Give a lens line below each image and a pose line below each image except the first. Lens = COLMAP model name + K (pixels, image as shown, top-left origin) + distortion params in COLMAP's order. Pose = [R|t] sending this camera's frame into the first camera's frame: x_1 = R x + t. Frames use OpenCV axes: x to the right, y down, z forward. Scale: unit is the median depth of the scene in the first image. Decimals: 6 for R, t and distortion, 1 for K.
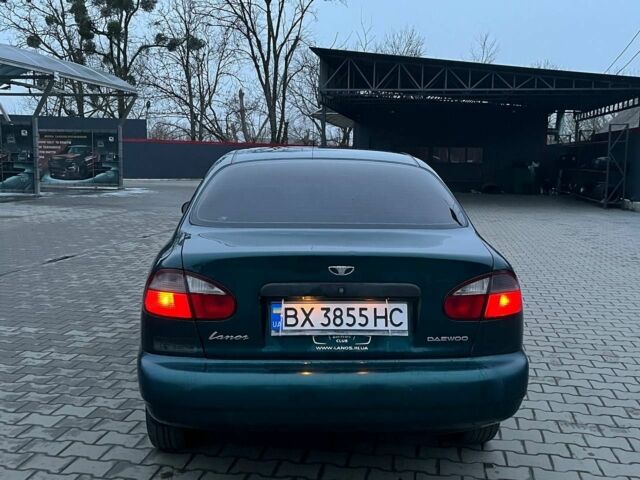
lens RADIAL K [[715.3, 0, 338.6], [0, 715.3, 237.9], [0, 0, 1]] dist [0.056132, -0.070995]
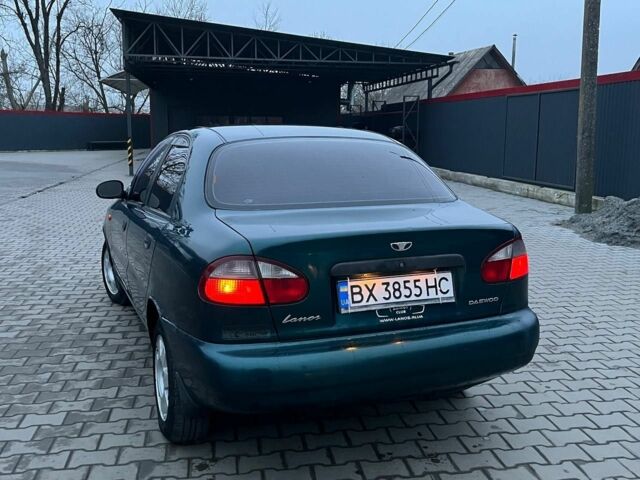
lens RADIAL K [[715.3, 0, 338.6], [0, 715.3, 237.9], [0, 0, 1]] dist [0.056132, -0.070995]
pose [[0.933237, -0.061681, 0.353928, -0.446031], [0.044880, 0.997450, 0.055492, -0.029088], [-0.356448, -0.035903, 0.933625, 0.040465]]
